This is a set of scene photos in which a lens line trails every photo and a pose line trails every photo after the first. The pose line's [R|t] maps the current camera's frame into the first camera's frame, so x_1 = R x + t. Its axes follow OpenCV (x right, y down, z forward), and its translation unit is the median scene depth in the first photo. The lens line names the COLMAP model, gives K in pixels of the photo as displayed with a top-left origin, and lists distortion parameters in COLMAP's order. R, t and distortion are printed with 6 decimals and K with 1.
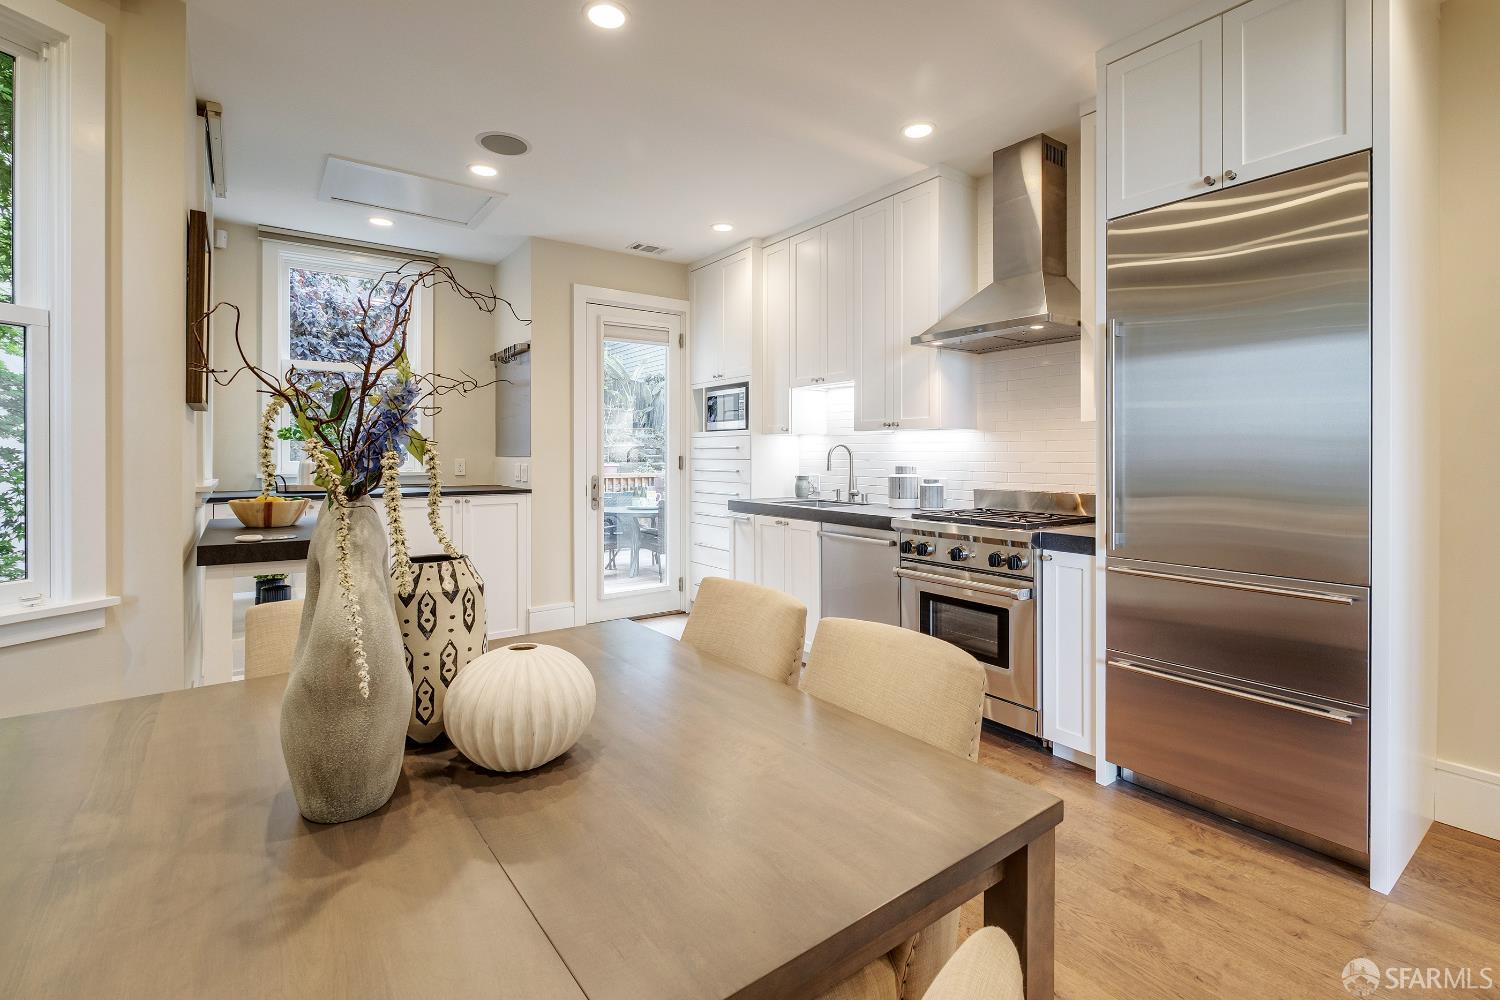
lens RADIAL K [[668.8, 0, 749.6], [0, 668.8, 460.3], [0, 0, 1]] dist [-0.003027, 0.002292]
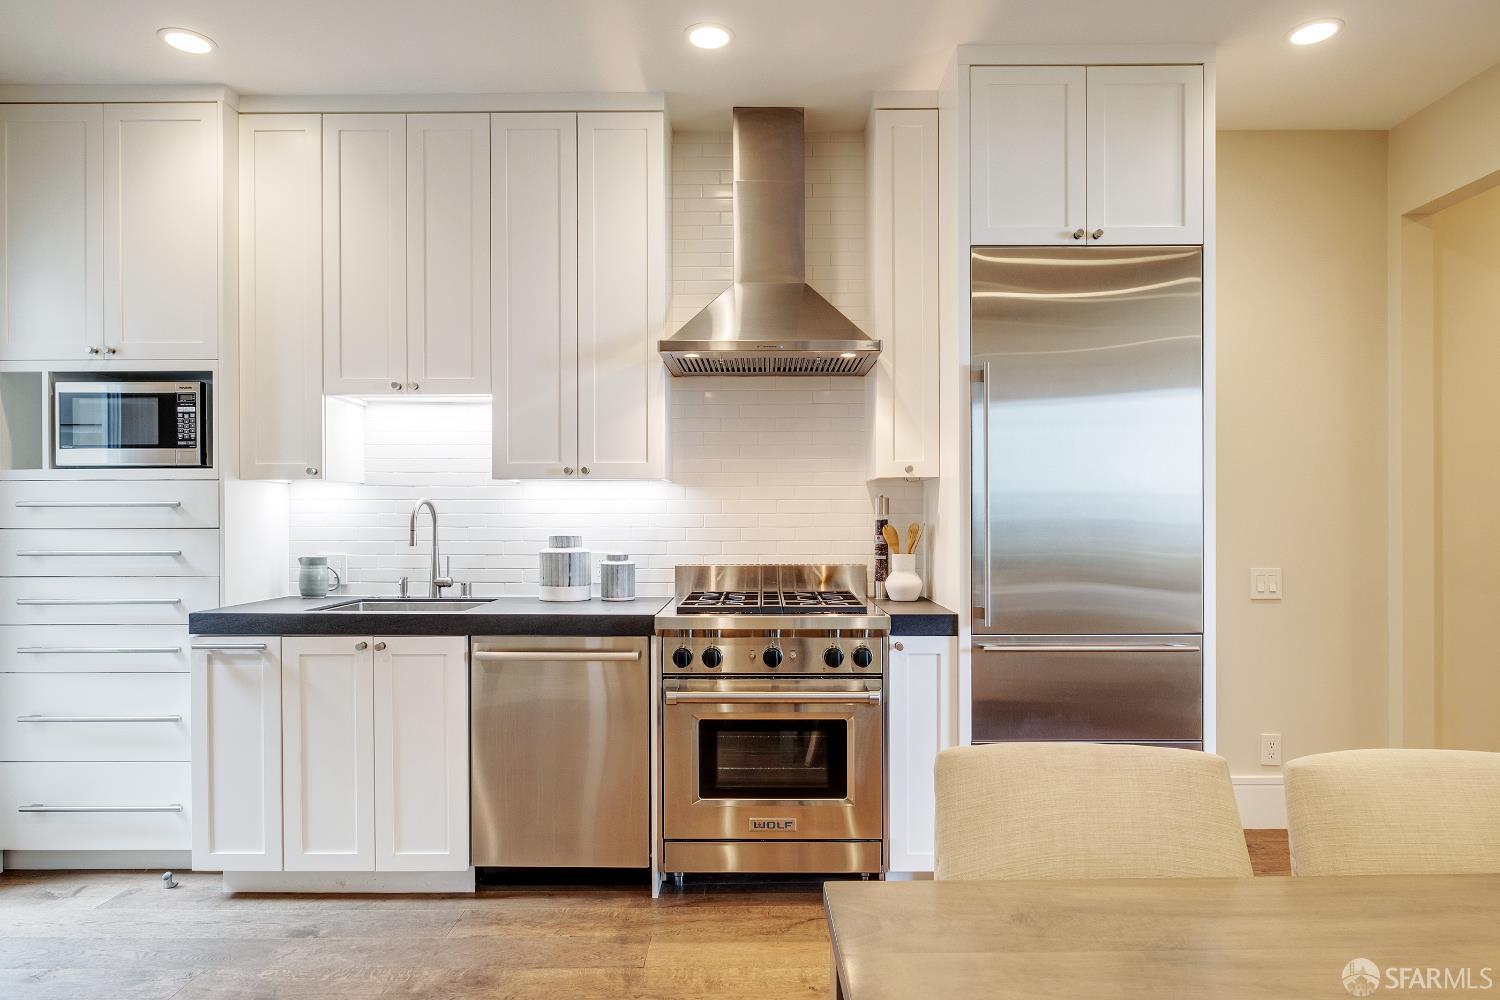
lens RADIAL K [[894.6, 0, 746.0], [0, 894.6, 520.1], [0, 0, 1]] dist [-0.003701, 0.002389]
pose [[0.597016, -0.005311, 0.802212, -0.325964], [0.008957, 0.999960, -0.000046, -0.004307], [-0.802180, 0.007213, 0.597039, 0.314810]]
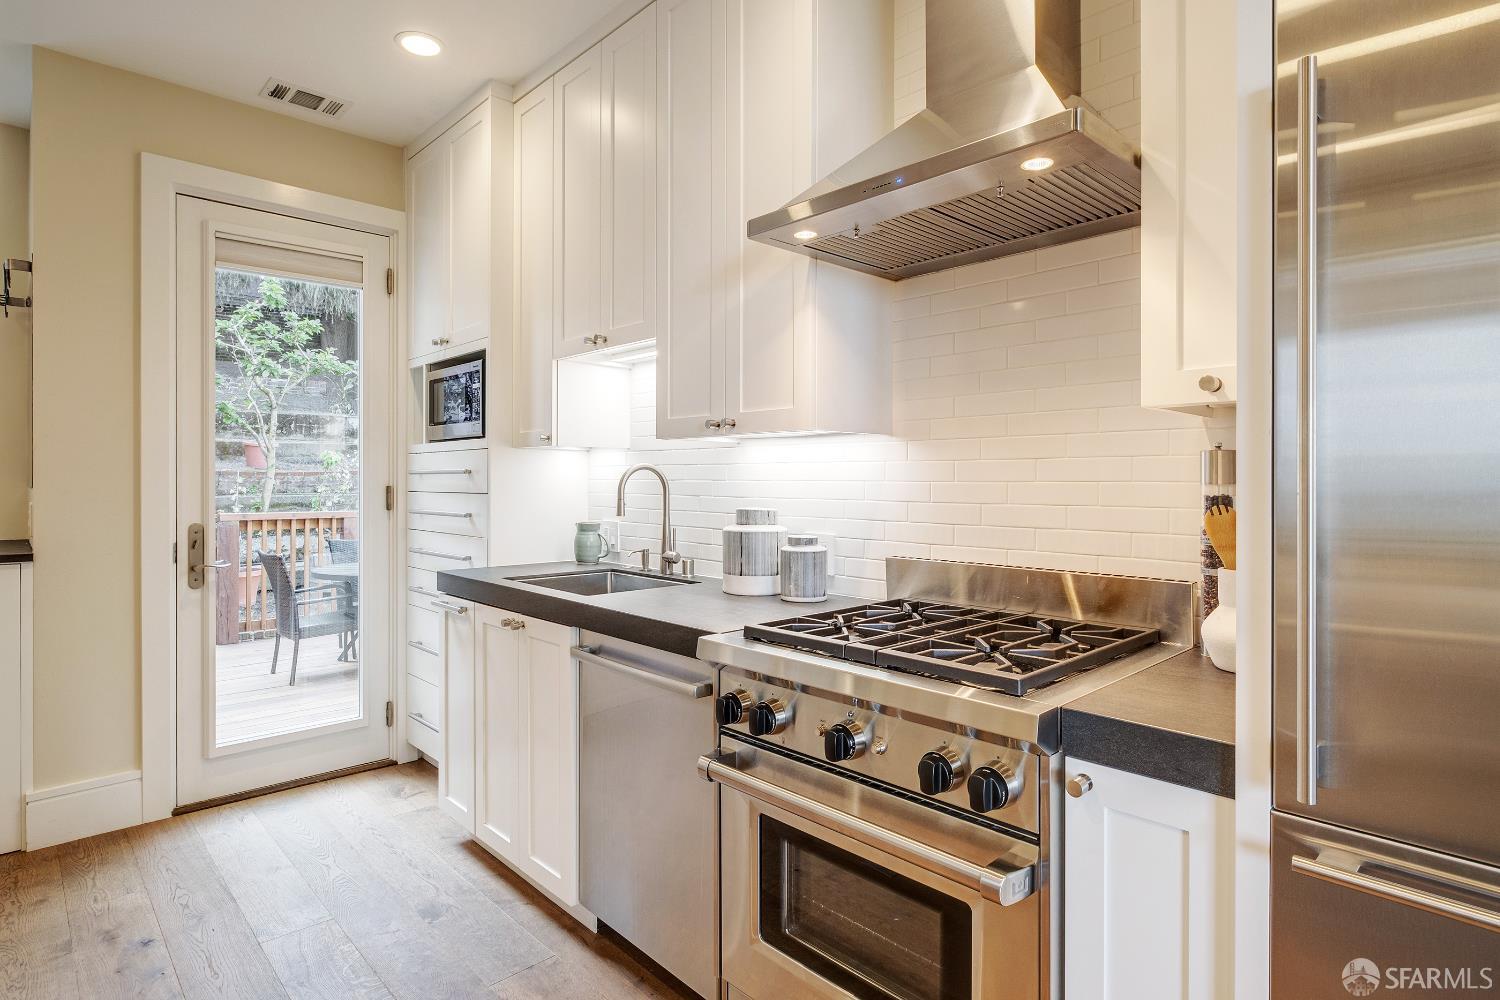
lens RADIAL K [[784.5, 0, 745.4], [0, 784.5, 485.5], [0, 0, 1]] dist [-0.001038, -0.003420]
pose [[0.991319, 0.002064, 0.131463, 0.135068], [-0.001611, 0.999992, -0.003553, -0.006418], [-0.131469, 0.003310, 0.991315, 0.382484]]
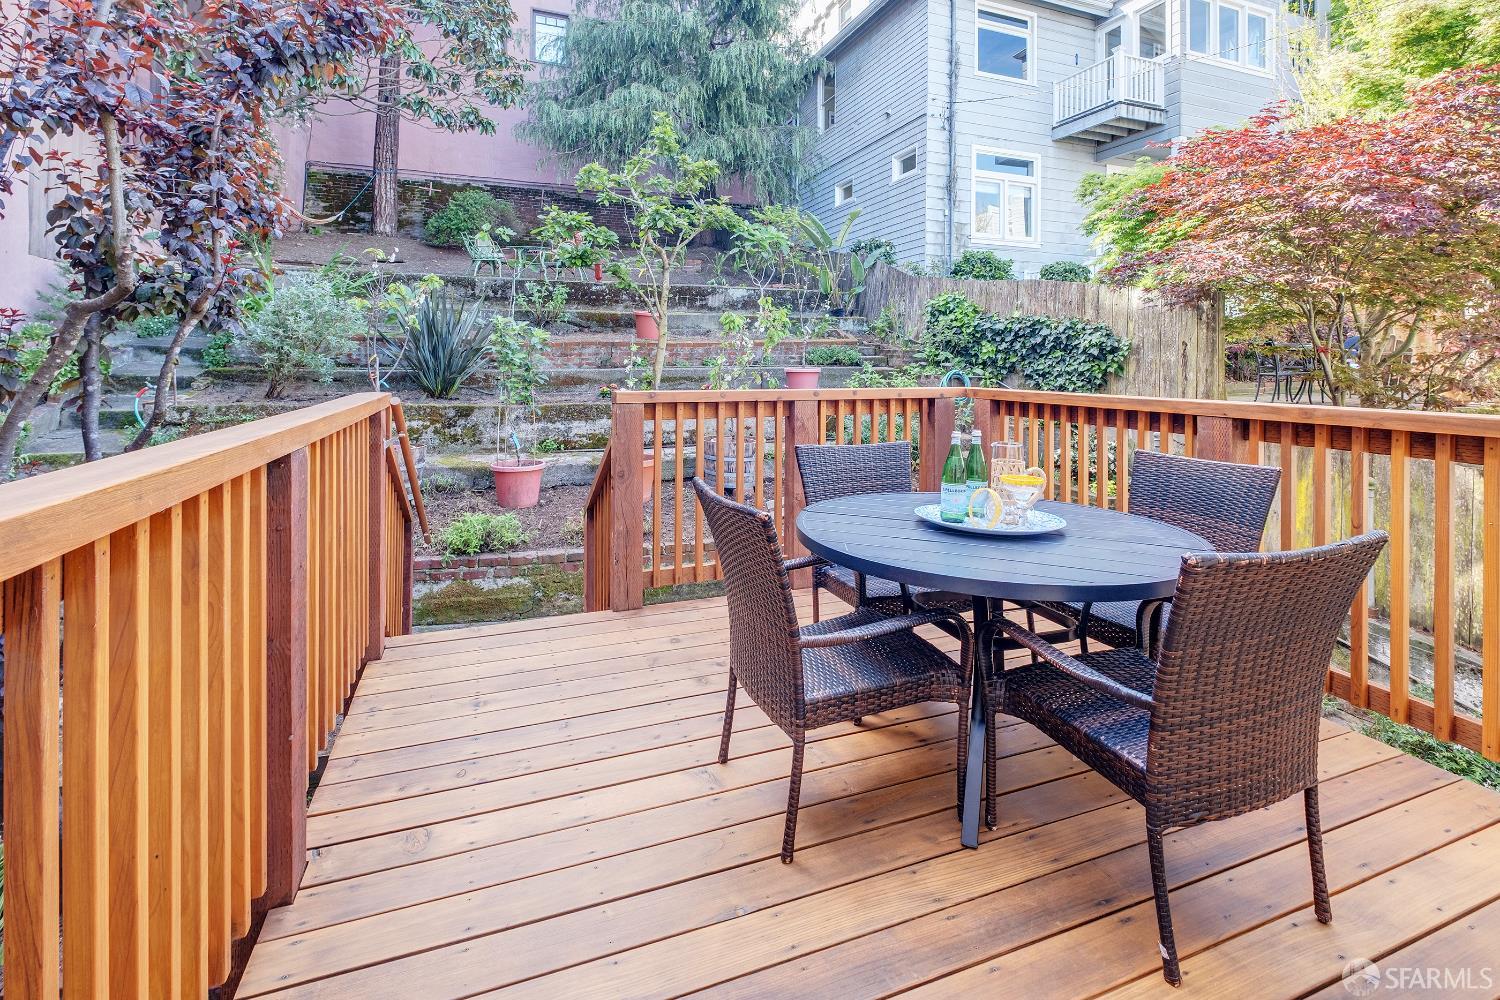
lens RADIAL K [[704.7, 0, 763.5], [0, 704.7, 364.8], [0, 0, 1]] dist [-0.001505, -0.000027]
pose [[0.969911, 0.006594, -0.243369, -0.306367], [-0.008072, 0.999955, -0.005079, 0.017018], [0.243325, 0.006891, 0.969920, 1.262054]]
